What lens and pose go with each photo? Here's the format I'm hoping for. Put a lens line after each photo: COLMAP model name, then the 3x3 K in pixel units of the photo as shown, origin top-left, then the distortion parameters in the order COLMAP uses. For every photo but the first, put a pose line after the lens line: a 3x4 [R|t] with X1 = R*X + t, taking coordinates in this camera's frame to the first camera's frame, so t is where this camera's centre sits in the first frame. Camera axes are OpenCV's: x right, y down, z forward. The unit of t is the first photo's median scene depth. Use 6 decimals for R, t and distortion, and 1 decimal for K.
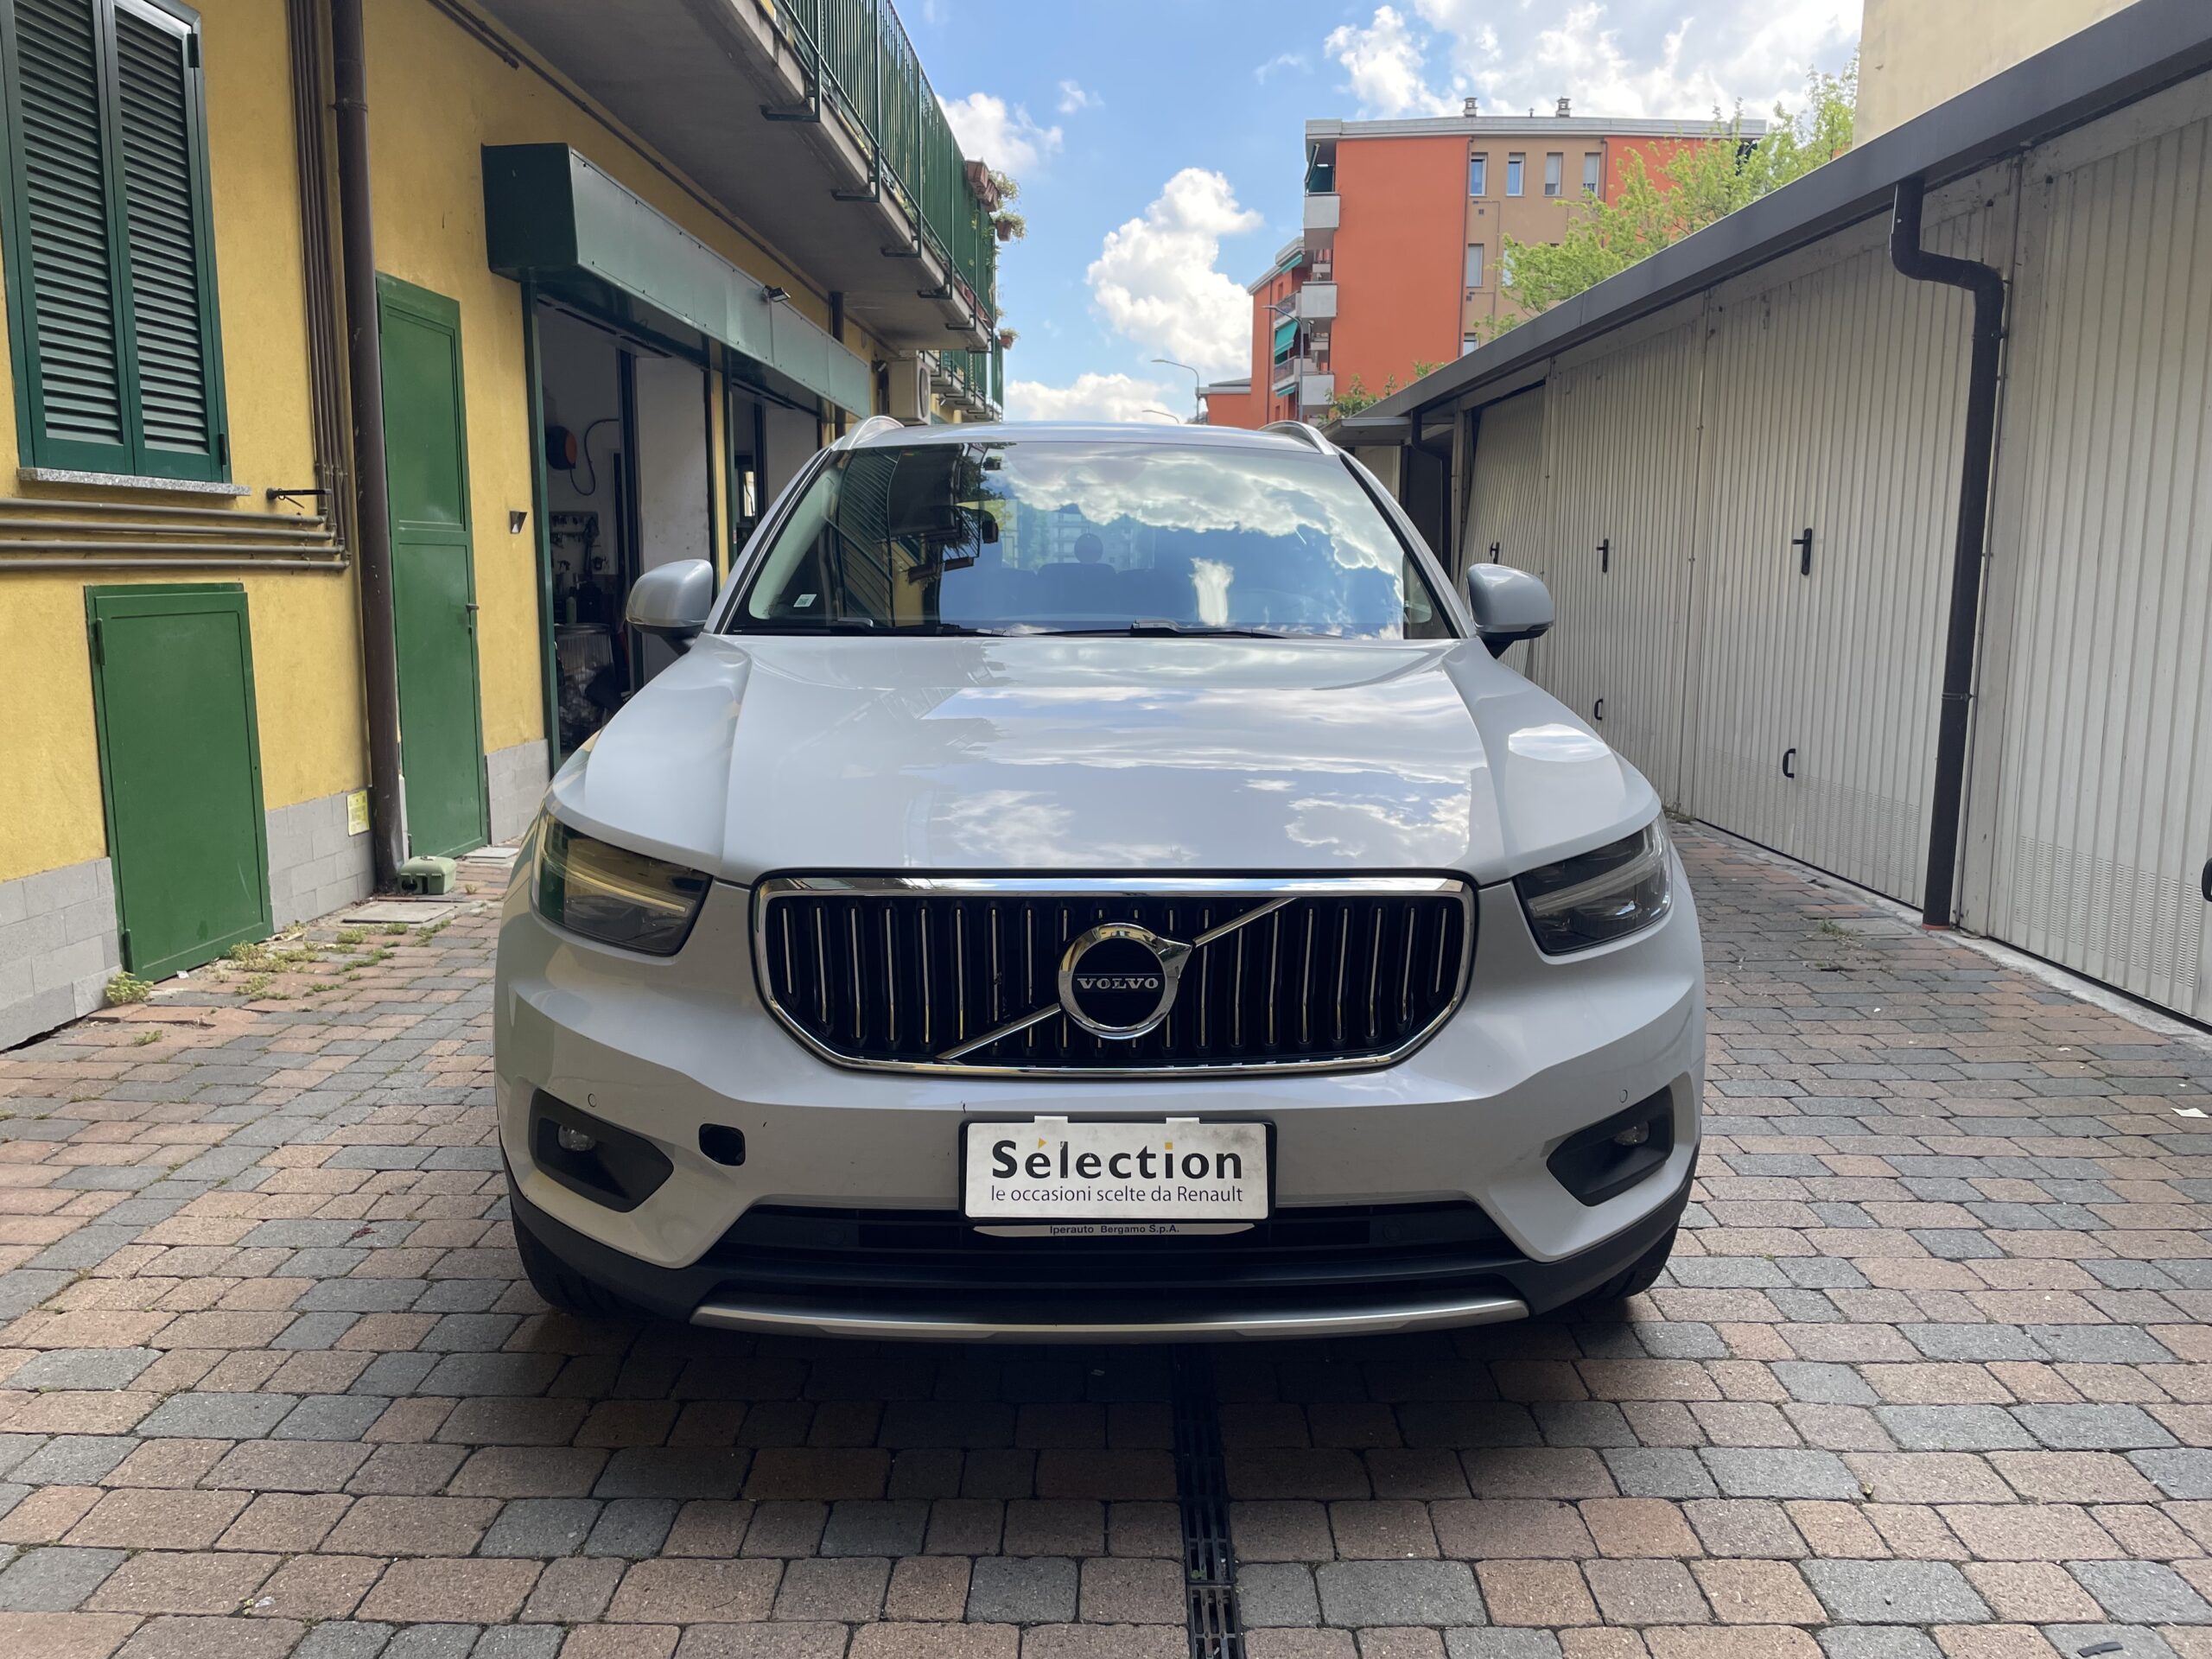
lens RADIAL K [[1669.2, 0, 1104.4], [0, 1669.2, 802.4], [0, 0, 1]] dist [0.088991, -0.110217]
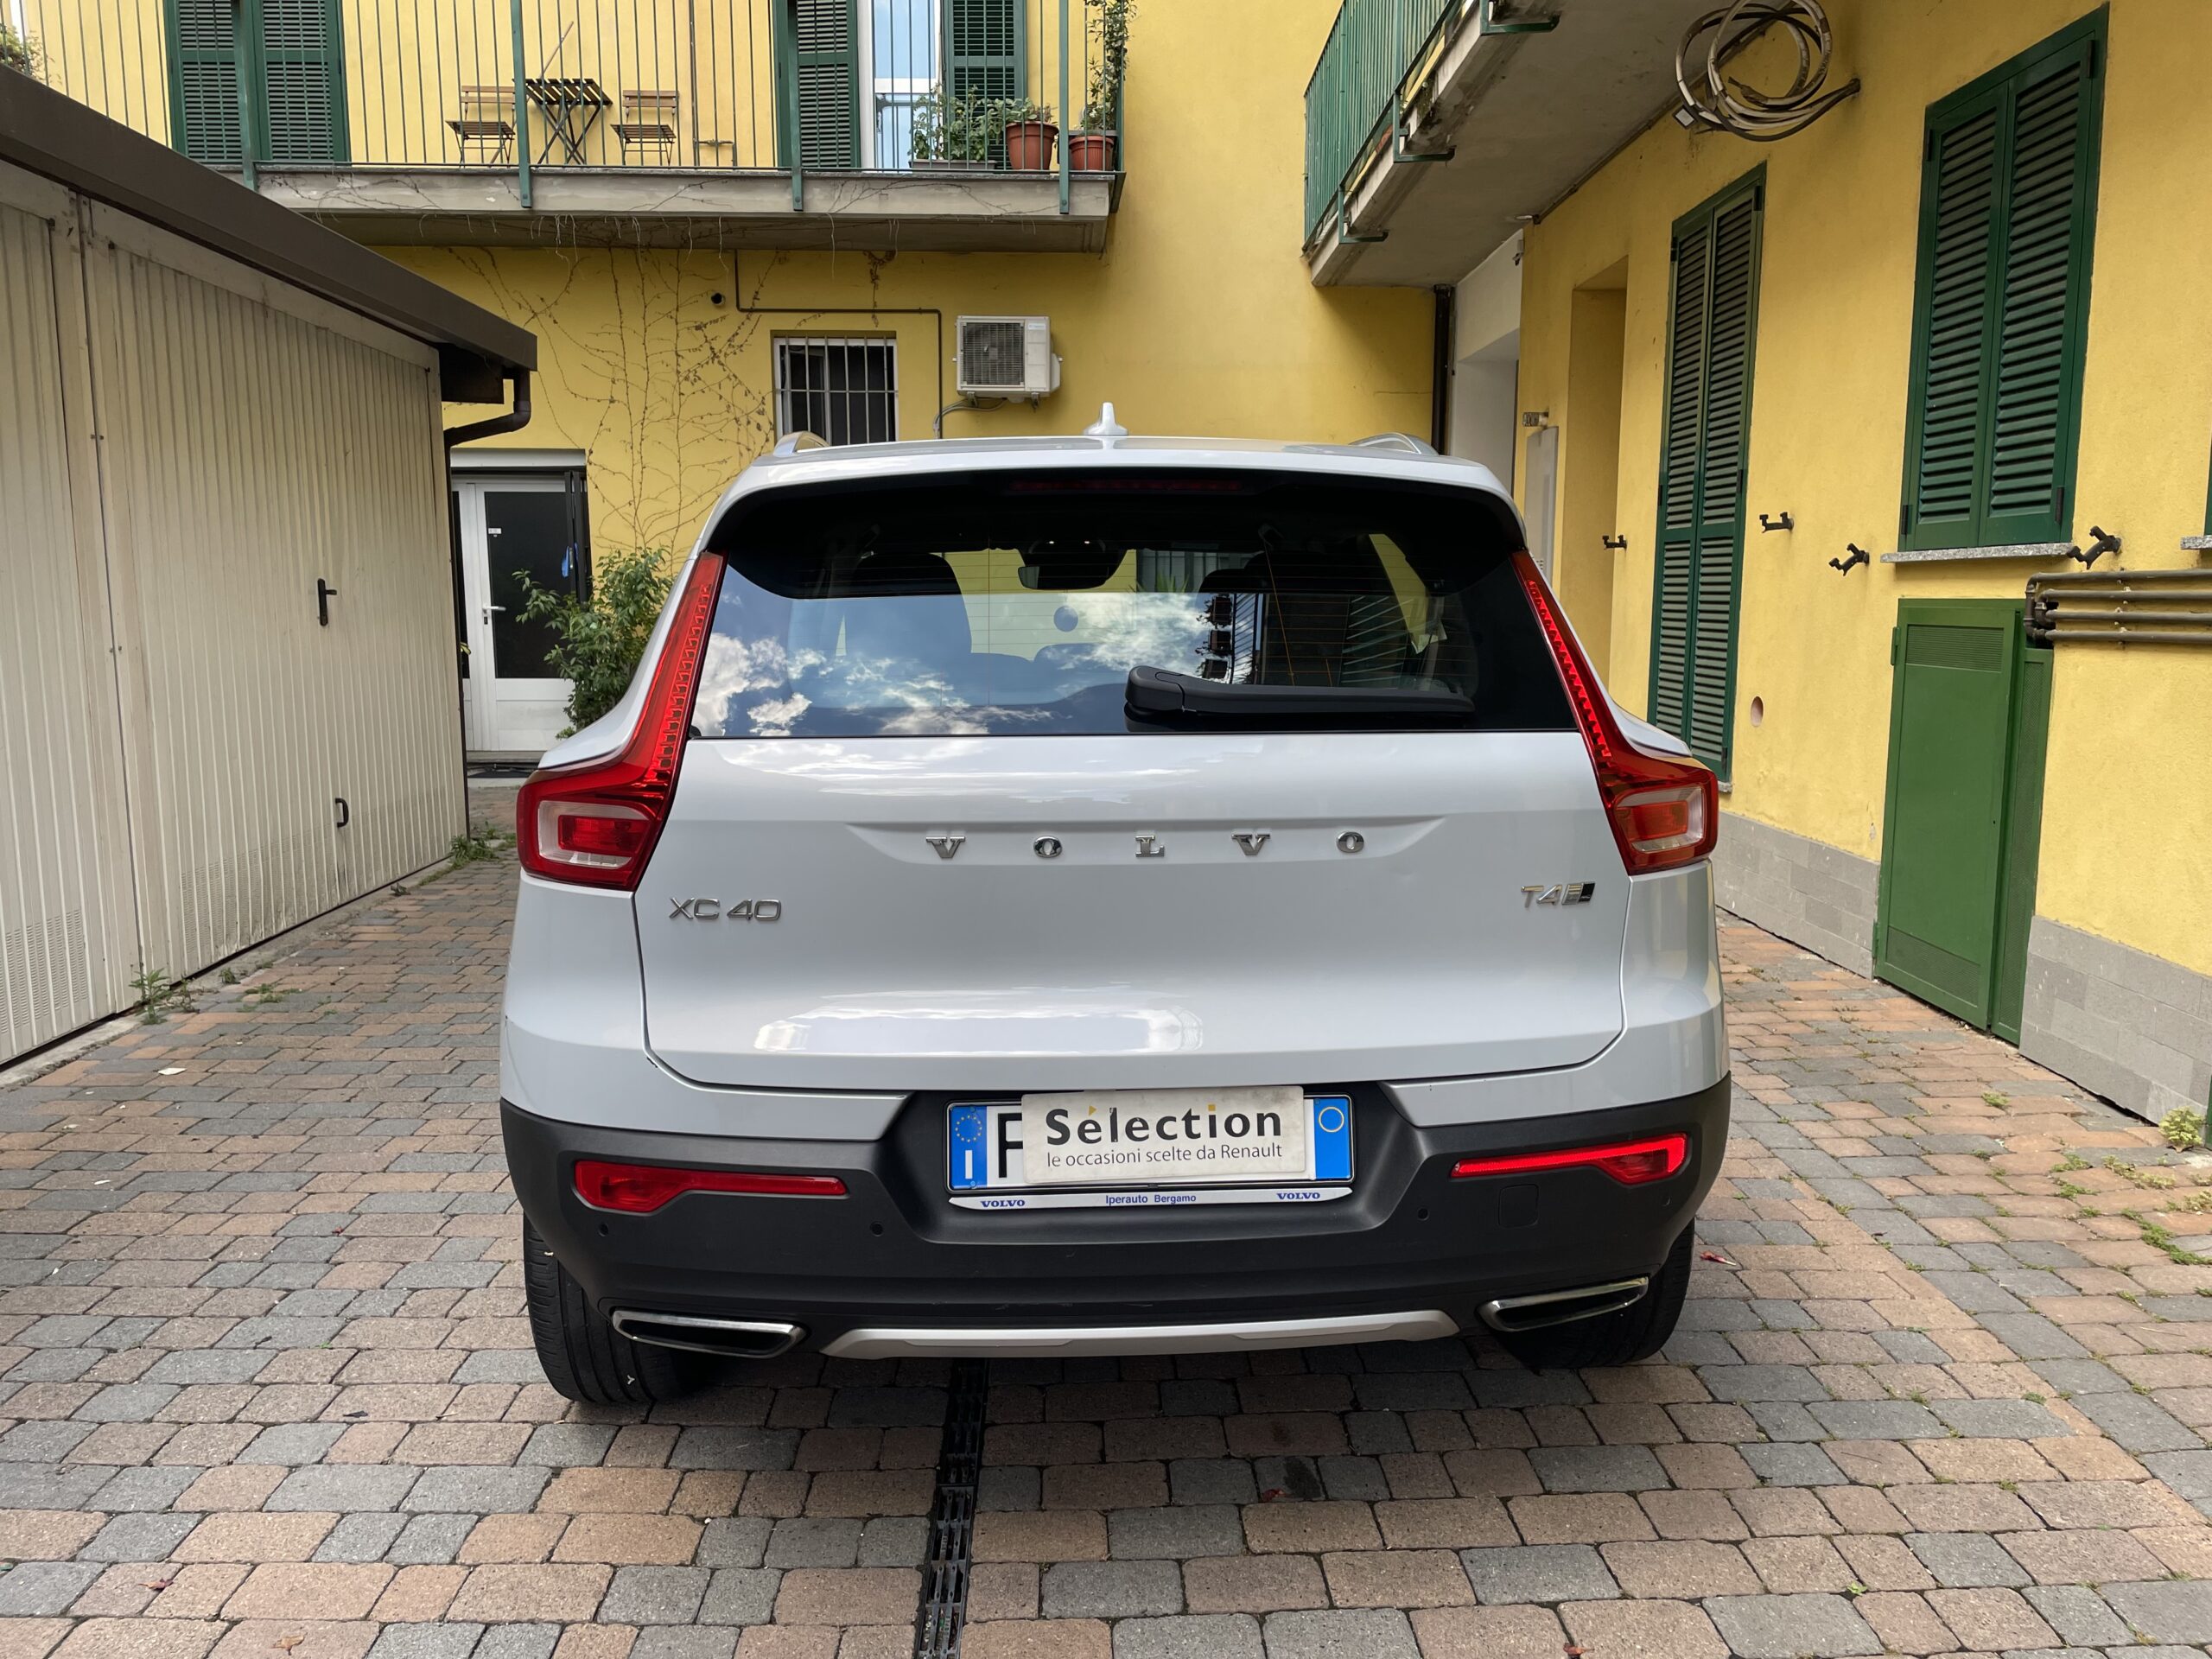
lens RADIAL K [[1669.2, 0, 1105.6], [0, 1669.2, 835.6], [0, 0, 1]] dist [0.088991, -0.110217]
pose [[-0.999404, 0.002166, -0.034441, 0.002906], [-0.007519, 0.960377, 0.278602, -0.347778], [0.033680, 0.278695, -0.959789, 2.274123]]
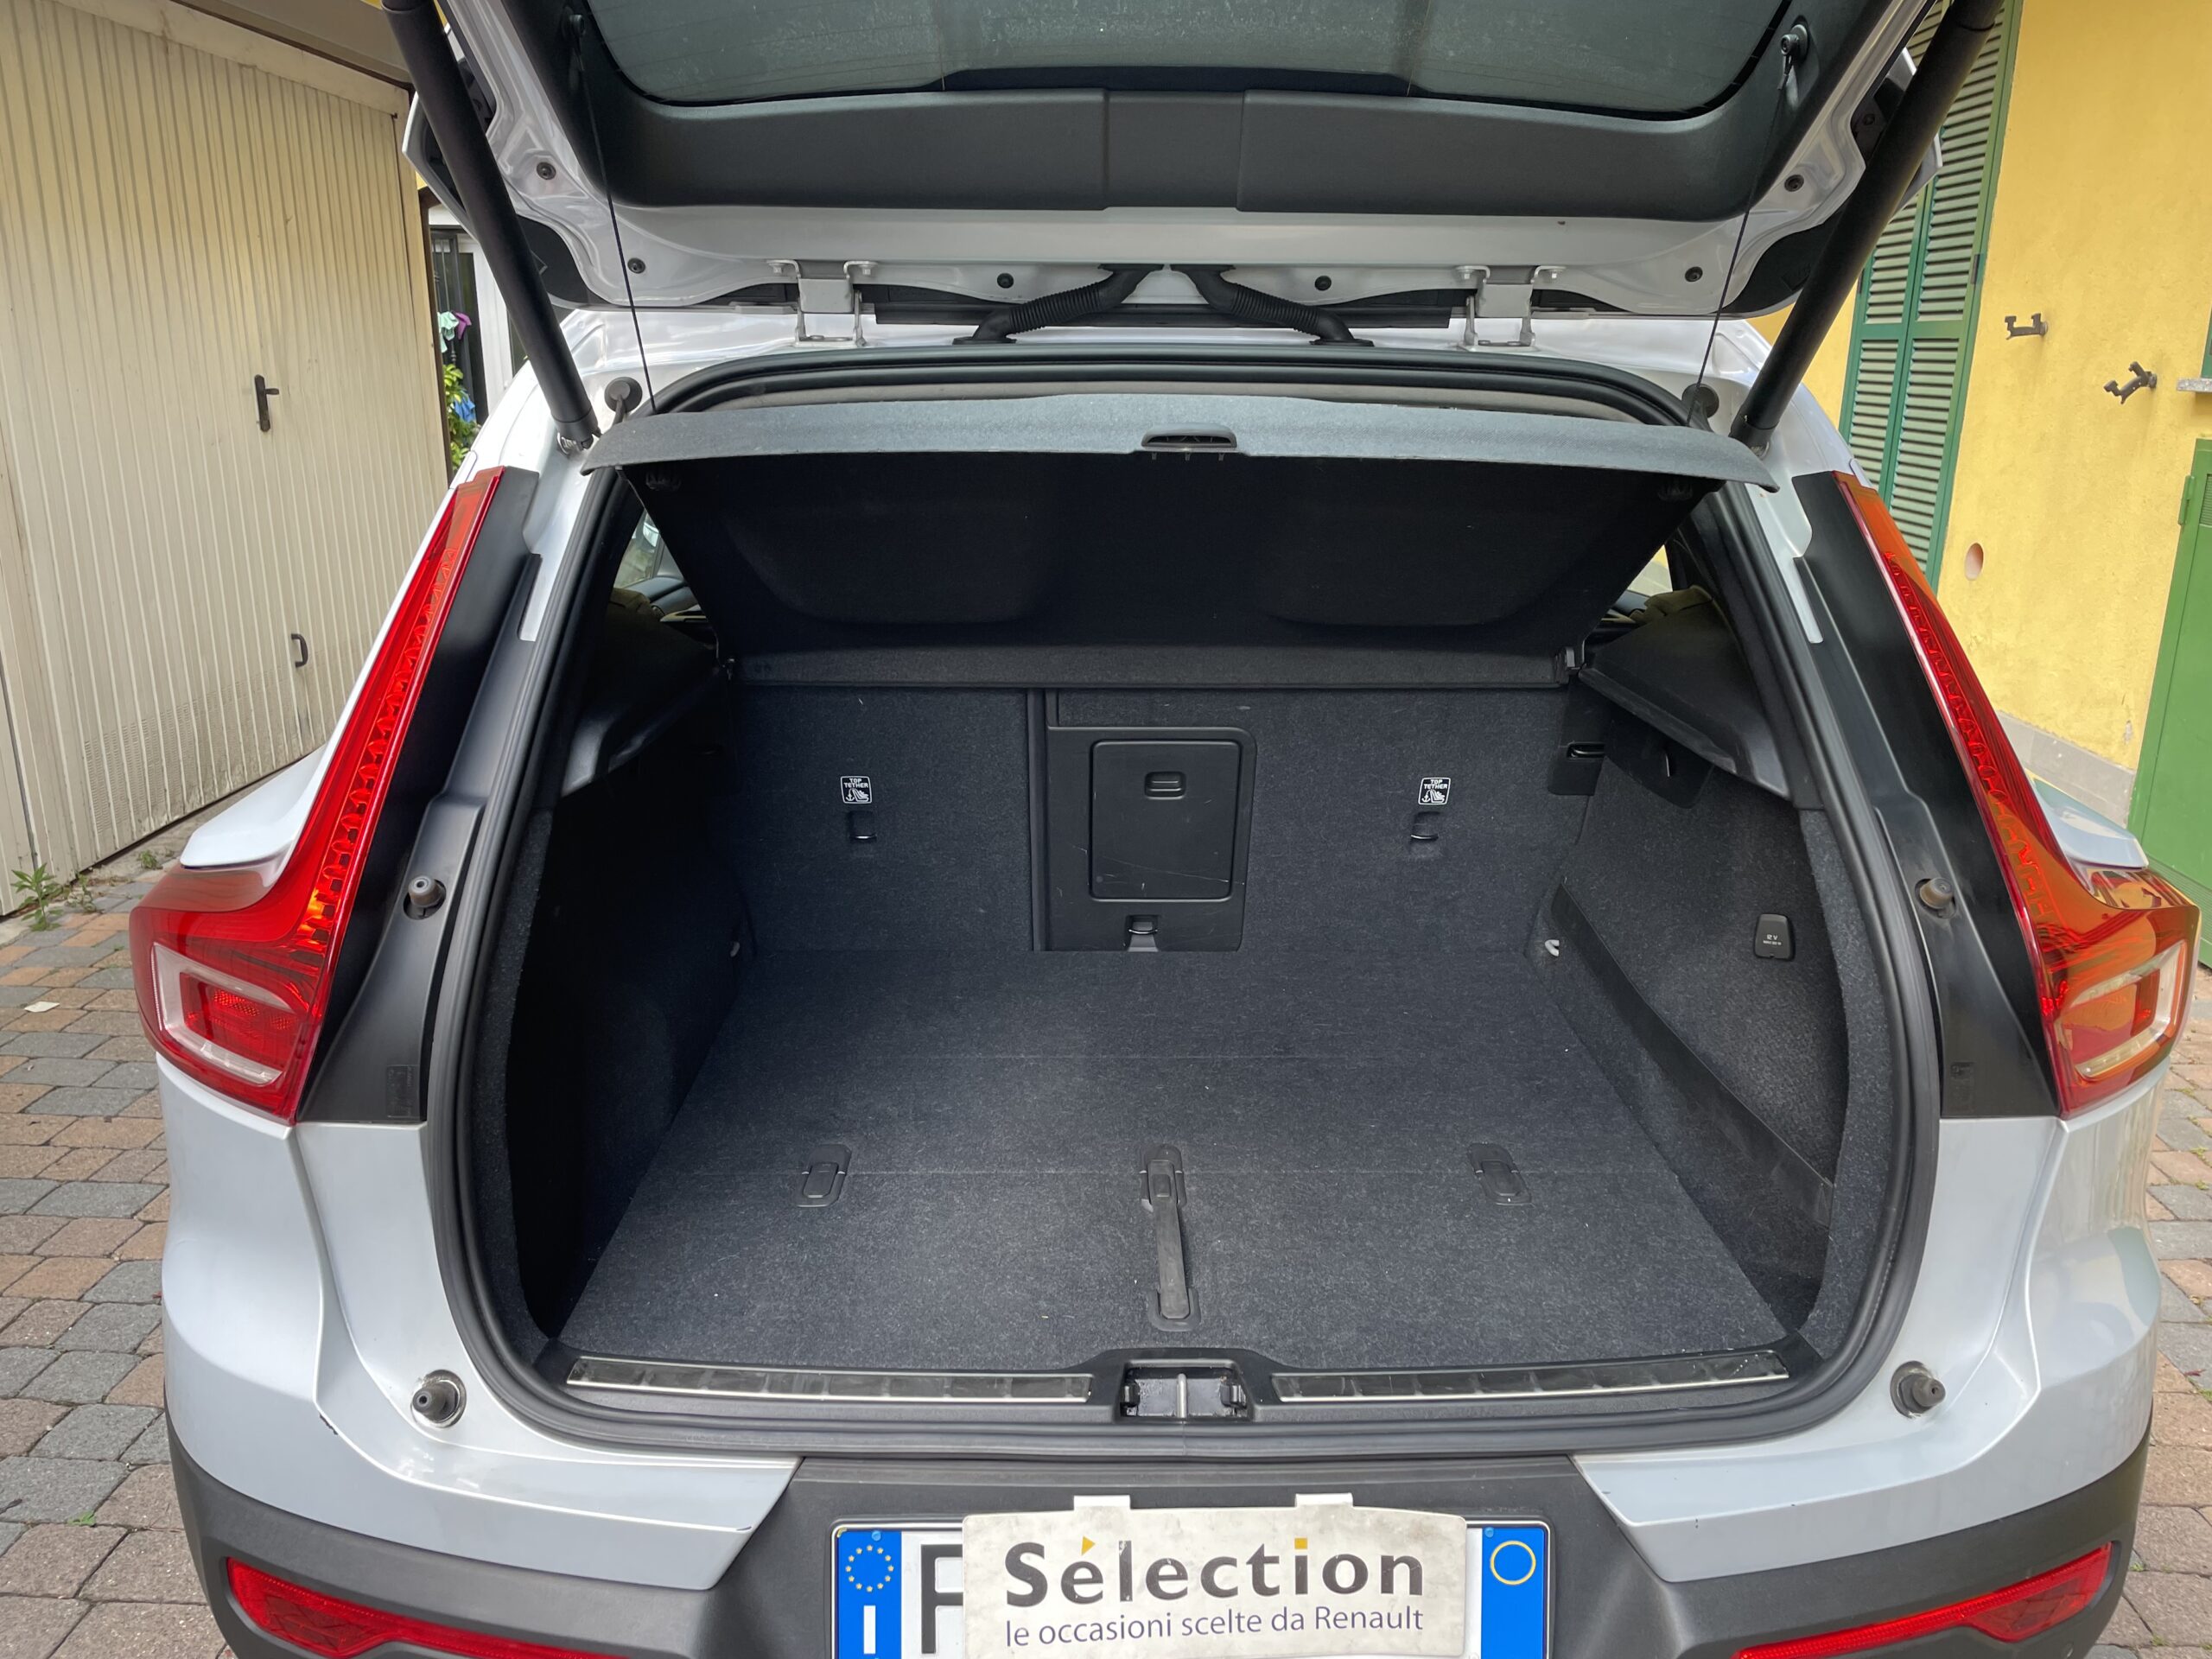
lens RADIAL K [[1669.2, 0, 1112.6], [0, 1669.2, 833.5], [0, 0, 1]] dist [0.088991, -0.110217]
pose [[-0.999846, -0.015417, 0.008438, -0.017784], [-0.010653, 0.913506, 0.406687, -0.356280], [-0.013978, 0.406534, -0.913529, 1.988266]]
